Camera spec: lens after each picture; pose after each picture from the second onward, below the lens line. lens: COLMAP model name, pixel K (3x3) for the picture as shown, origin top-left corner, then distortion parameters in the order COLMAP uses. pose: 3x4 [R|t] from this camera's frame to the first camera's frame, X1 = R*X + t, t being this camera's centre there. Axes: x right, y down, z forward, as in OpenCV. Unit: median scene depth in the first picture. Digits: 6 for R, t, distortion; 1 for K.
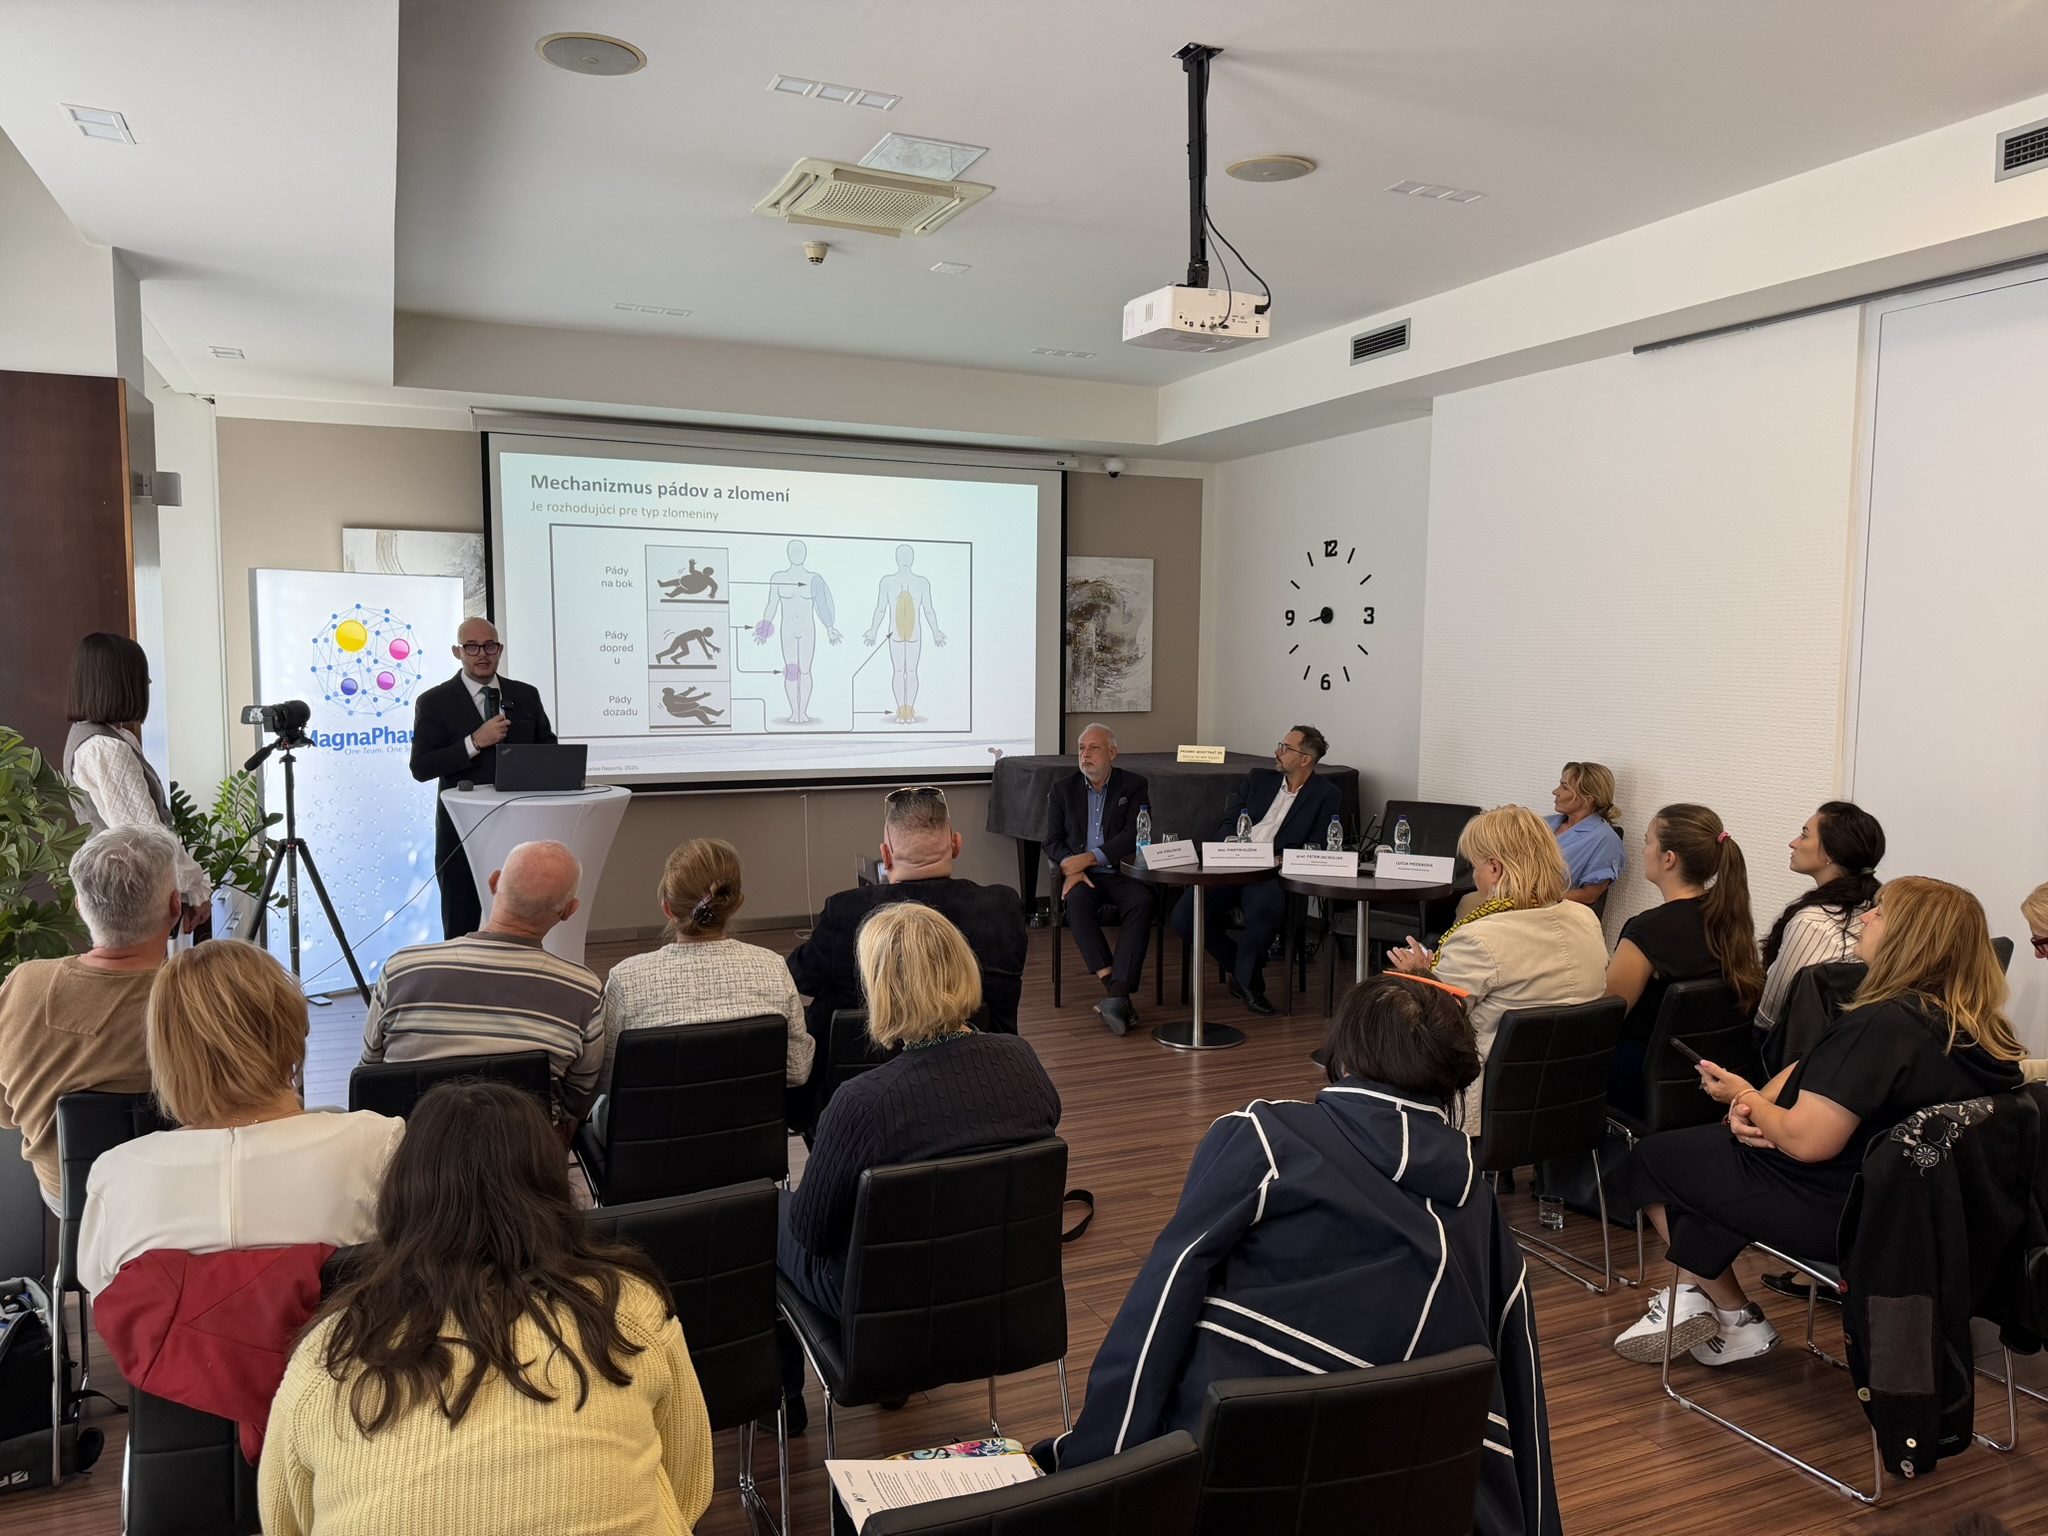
lens RADIAL K [[1406.2, 0, 1024.0], [0, 1406.2, 768.0], [0, 0, 1]] dist [0.216647, -0.410434]
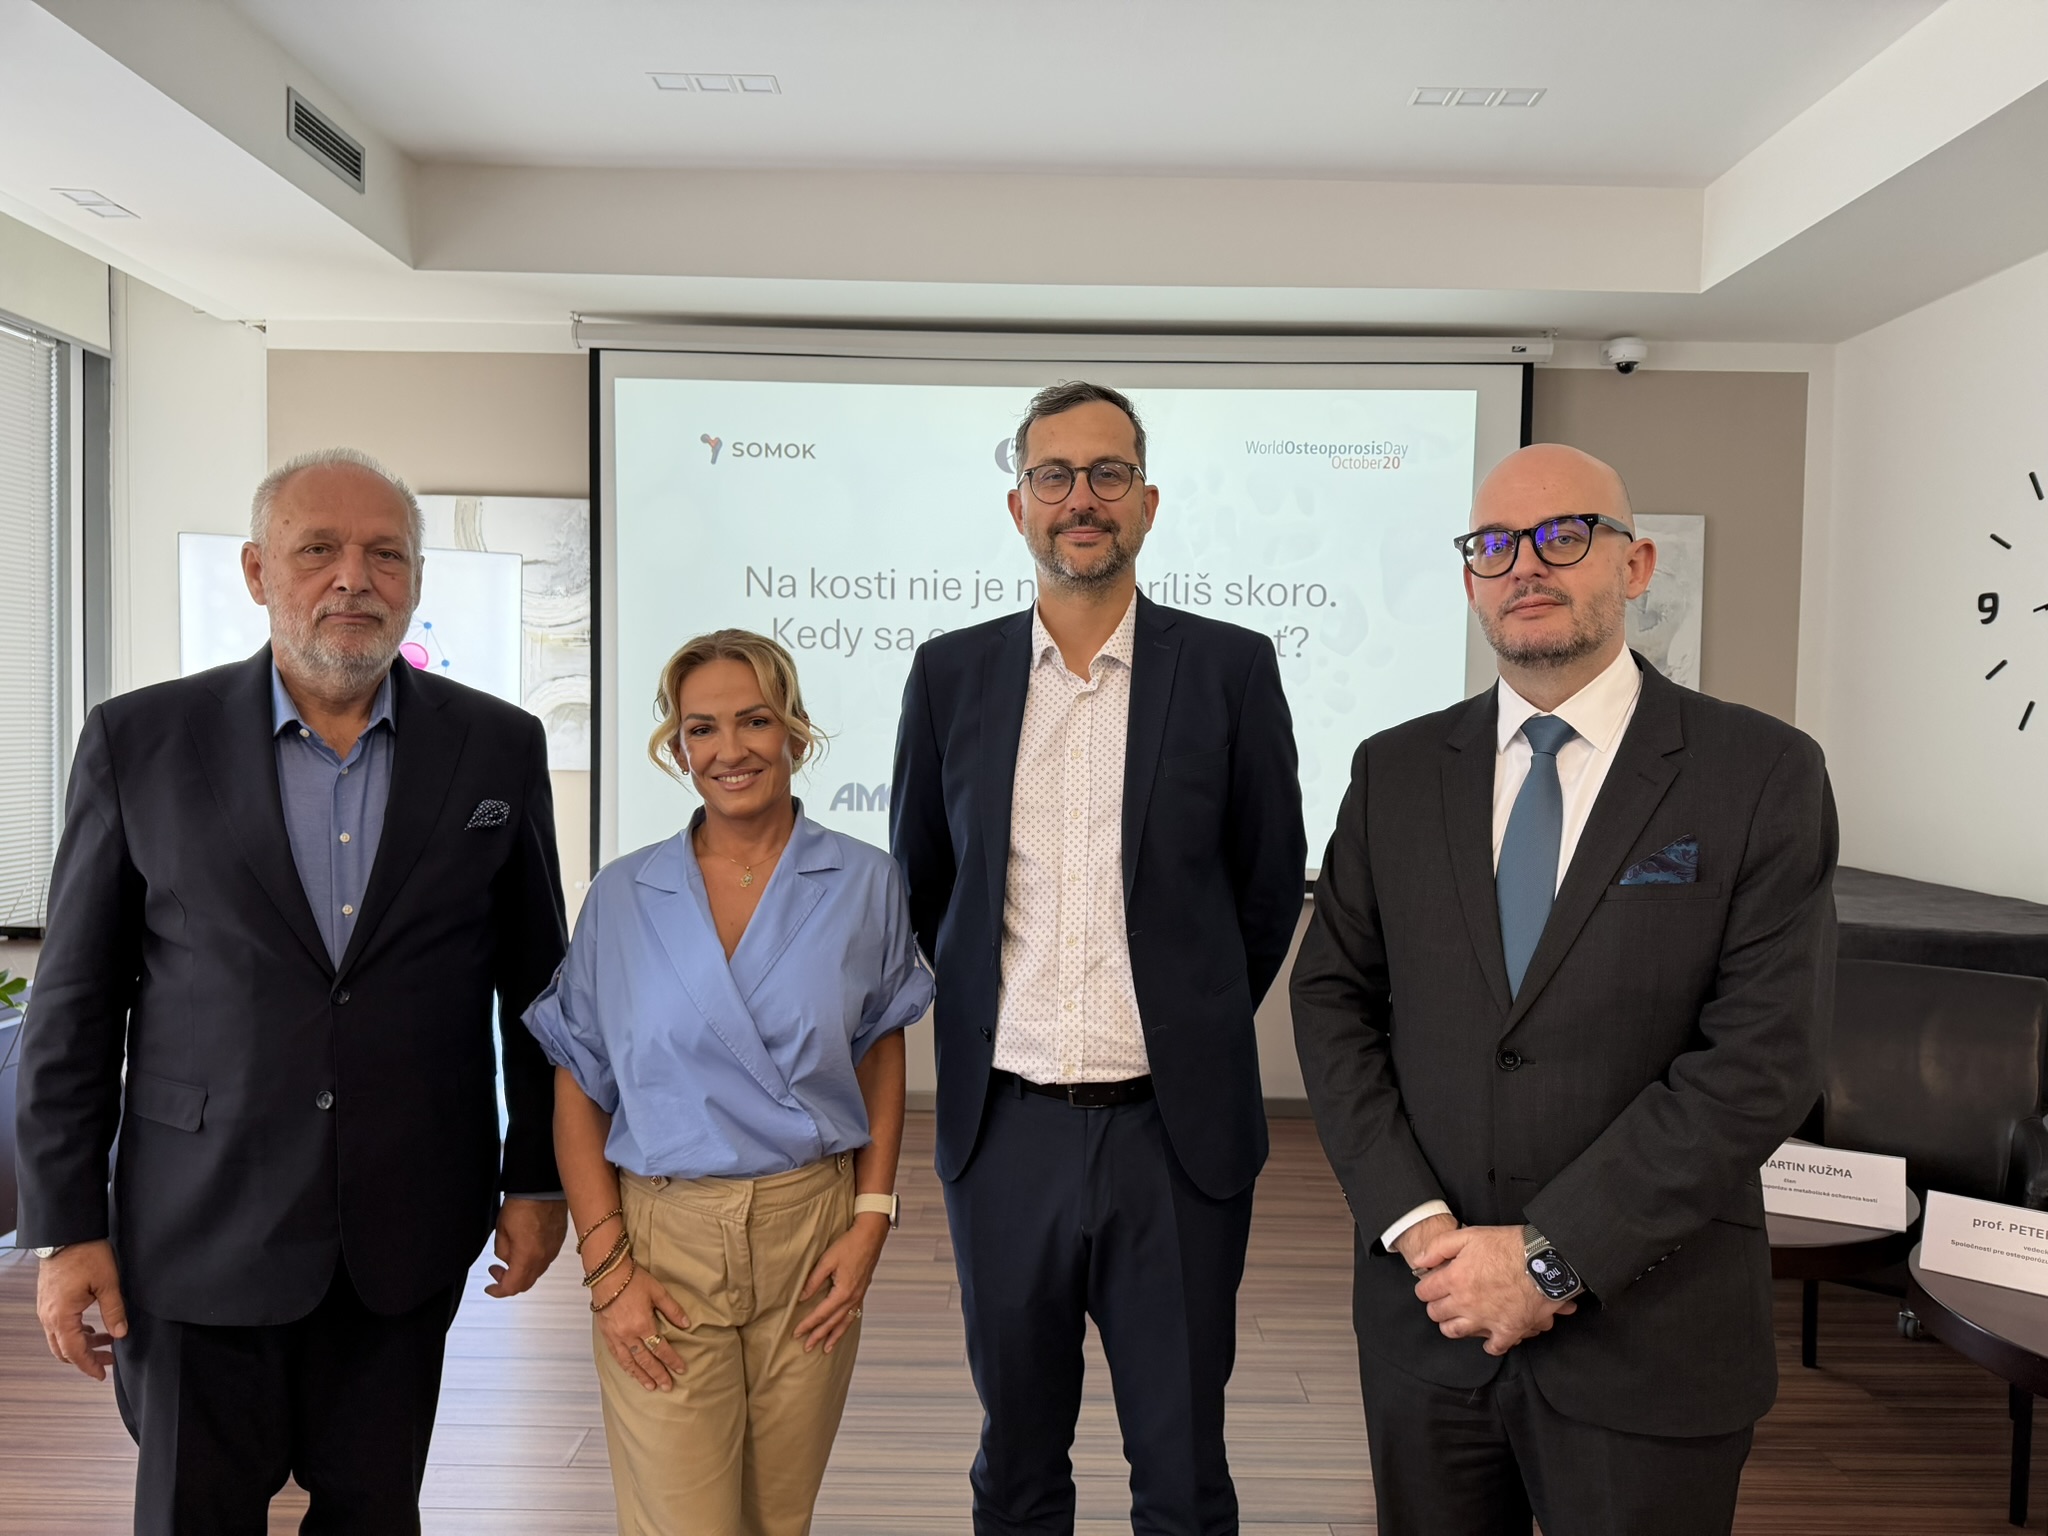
lens RADIAL K [[1551.8, 0, 944.6], [0, 1551.8, 763.4], [0, 0, 1]] dist [0.043662, -0.063728]
pose [[0.915983, 0.024226, -0.400485, 0.081119], [-0.045769, 0.997969, -0.044315, -0.011021], [0.398598, 0.058922, 0.915231, 0.395009]]
